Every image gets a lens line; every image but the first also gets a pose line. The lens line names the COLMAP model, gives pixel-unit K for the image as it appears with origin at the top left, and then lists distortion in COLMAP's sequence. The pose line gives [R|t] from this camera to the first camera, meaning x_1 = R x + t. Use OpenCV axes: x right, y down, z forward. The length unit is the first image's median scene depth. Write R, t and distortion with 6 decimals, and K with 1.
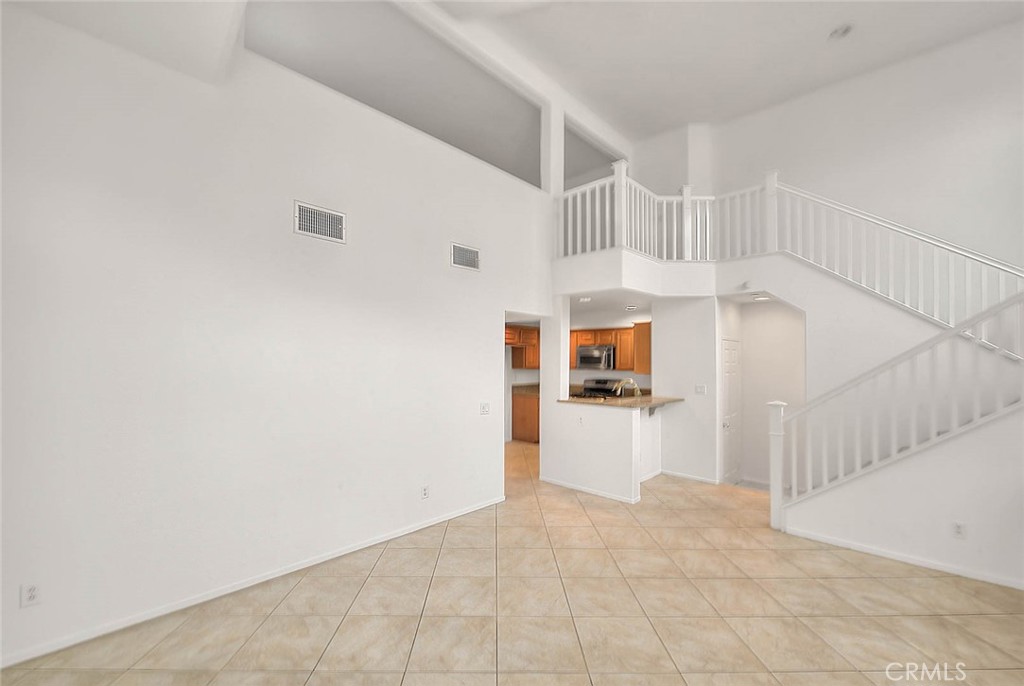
lens RADIAL K [[413.6, 0, 504.3], [0, 413.6, 343.0], [0, 0, 1]] dist [0.000397, 0.000034]
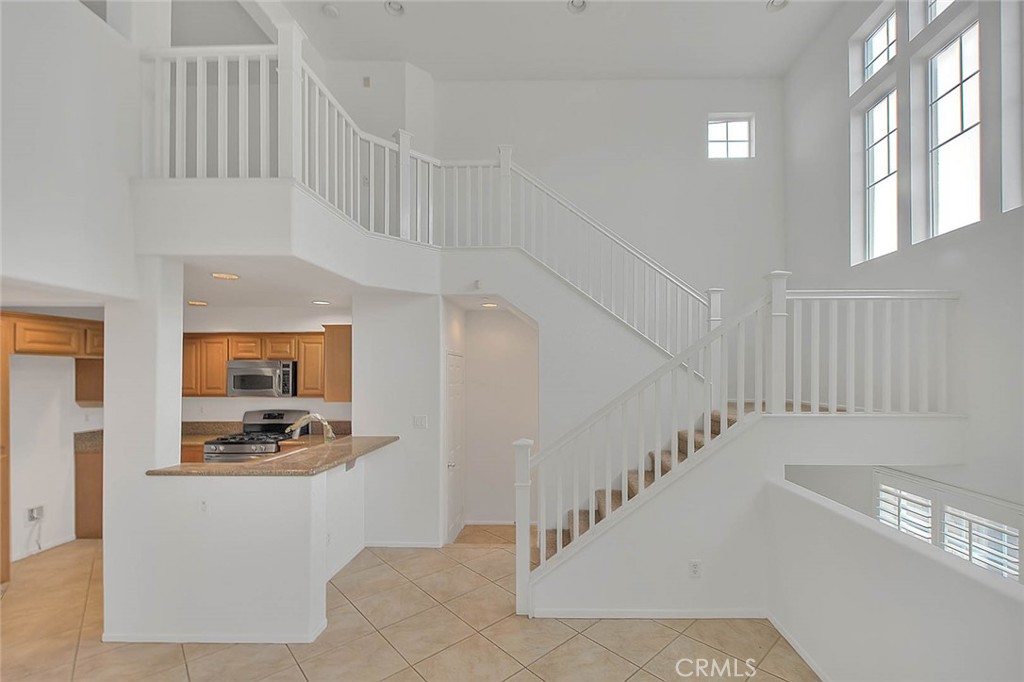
lens RADIAL K [[430.6, 0, 546.2], [0, 430.6, 372.5], [0, 0, 1]] dist [-0.001693, -0.000053]
pose [[0.732079, -0.008218, 0.681170, 0.120538], [-0.017444, 0.999373, 0.030804, -0.001669], [-0.680996, -0.034434, 0.731477, 0.297168]]
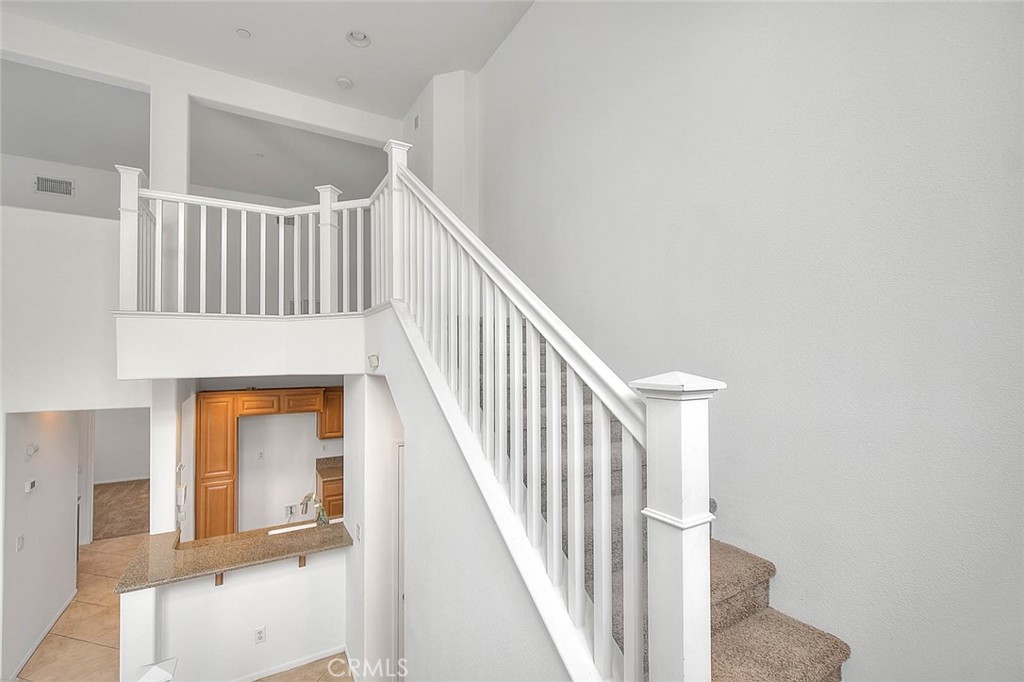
lens RADIAL K [[442.4, 0, 505.5], [0, 442.4, 351.9], [0, 0, 1]] dist [-0.001229, -0.000439]
pose [[0.960341, -0.016234, -0.278354, 0.831782], [0.022144, 0.999591, 0.018104, -0.145876], [0.277947, -0.023550, 0.960308, 0.459113]]
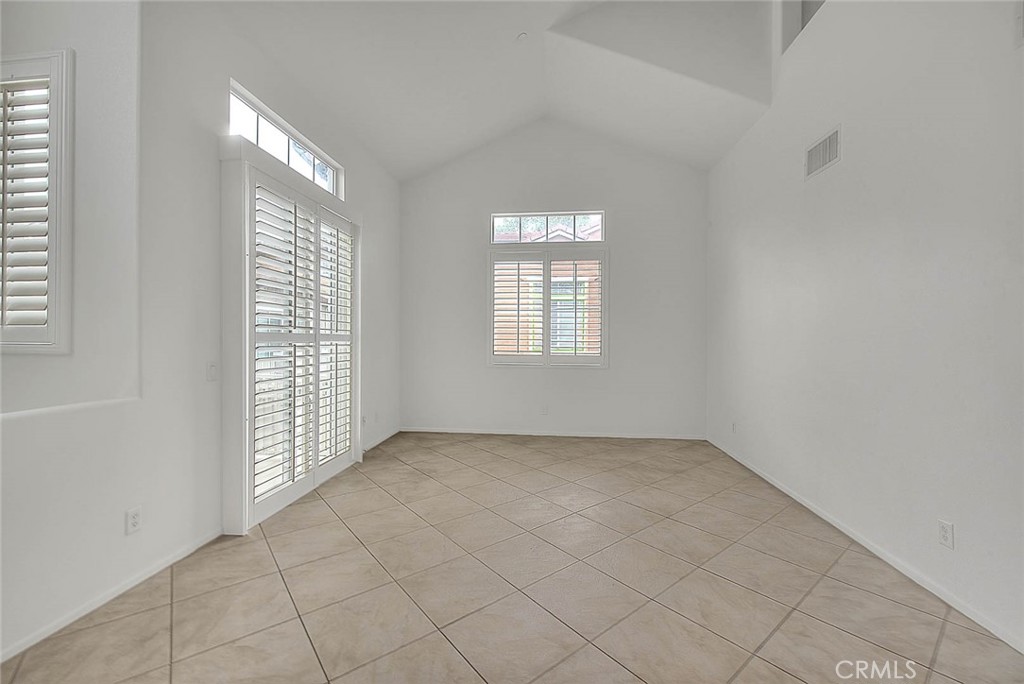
lens RADIAL K [[420.3, 0, 508.2], [0, 420.3, 338.3], [0, 0, 1]] dist [-0.001238, -0.000397]
pose [[-0.794276, -0.014268, -0.607390, 0.398636], [0.011557, 0.999188, -0.038586, 0.087395], [0.607448, -0.037667, -0.793466, 0.760388]]
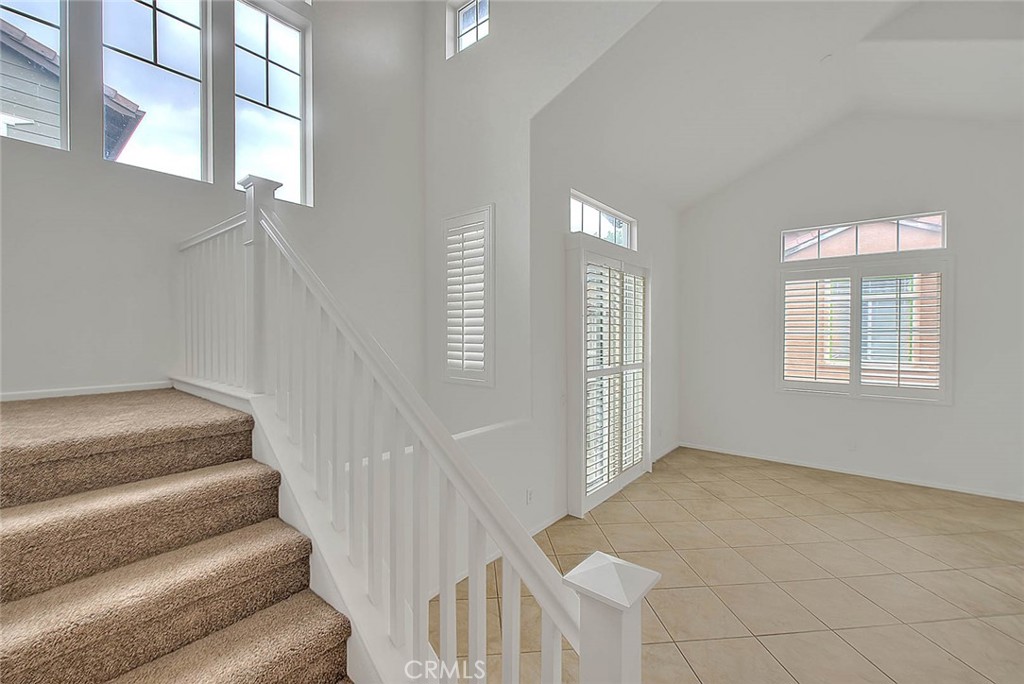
lens RADIAL K [[427.6, 0, 507.1], [0, 427.6, 338.3], [0, 0, 1]] dist [-0.003031, -0.000627]
pose [[-0.997261, -0.009607, -0.073335, 0.514666], [-0.007806, 0.999662, -0.024802, 0.022009], [0.073549, -0.024162, -0.996999, 0.864358]]
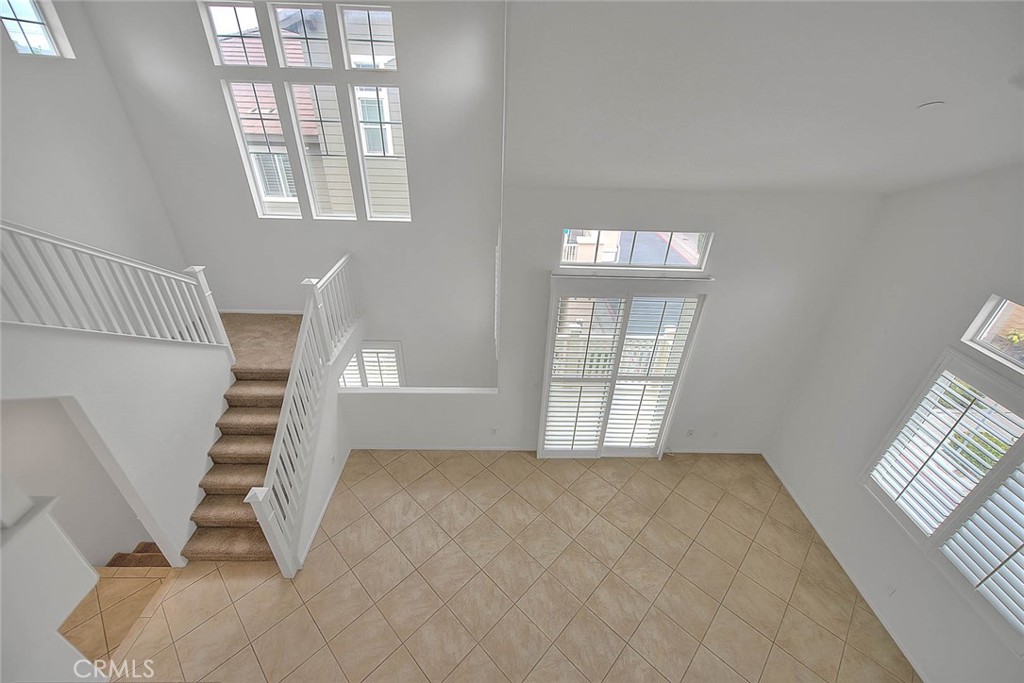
lens RADIAL K [[420.3, 0, 508.2], [0, 420.3, 337.8], [0, 0, 1]] dist [-0.001238, -0.000397]
pose [[-0.697841, -0.392220, 0.599317, -0.083540], [-0.055103, 0.863659, 0.501055, -0.439896], [-0.714130, 0.316633, -0.624309, 0.763141]]
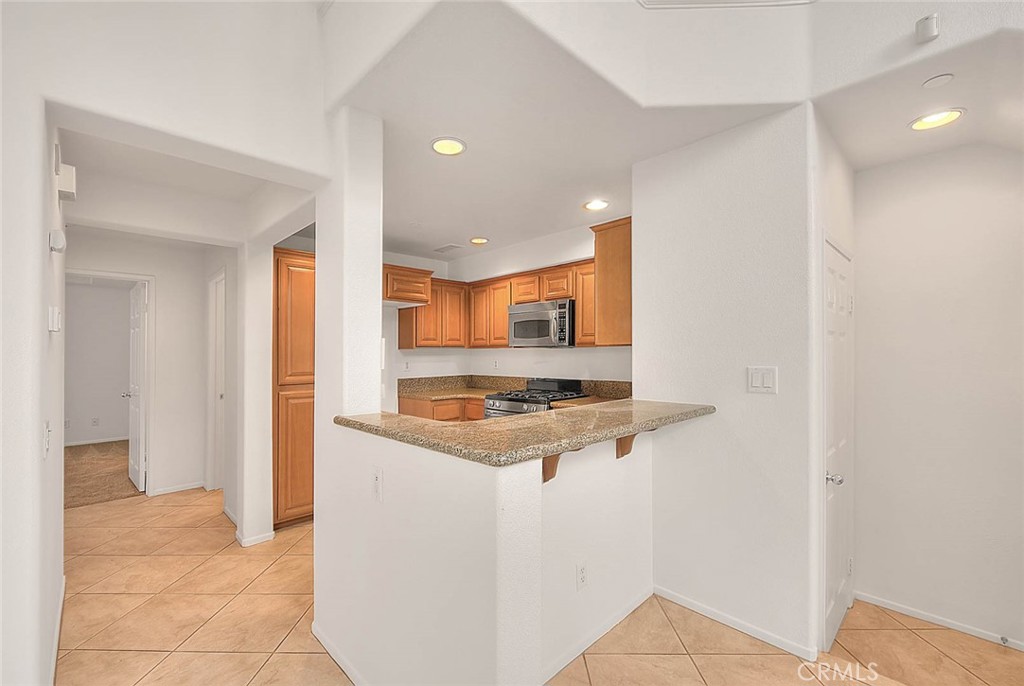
lens RADIAL K [[427.5, 0, 503.7], [0, 427.5, 353.9], [0, 0, 1]] dist [0.000512, -0.000062]
pose [[0.998847, -0.015310, -0.045502, 0.267715], [0.016945, 0.999217, 0.035761, 0.071297], [0.044919, -0.036491, 0.998324, 0.618173]]
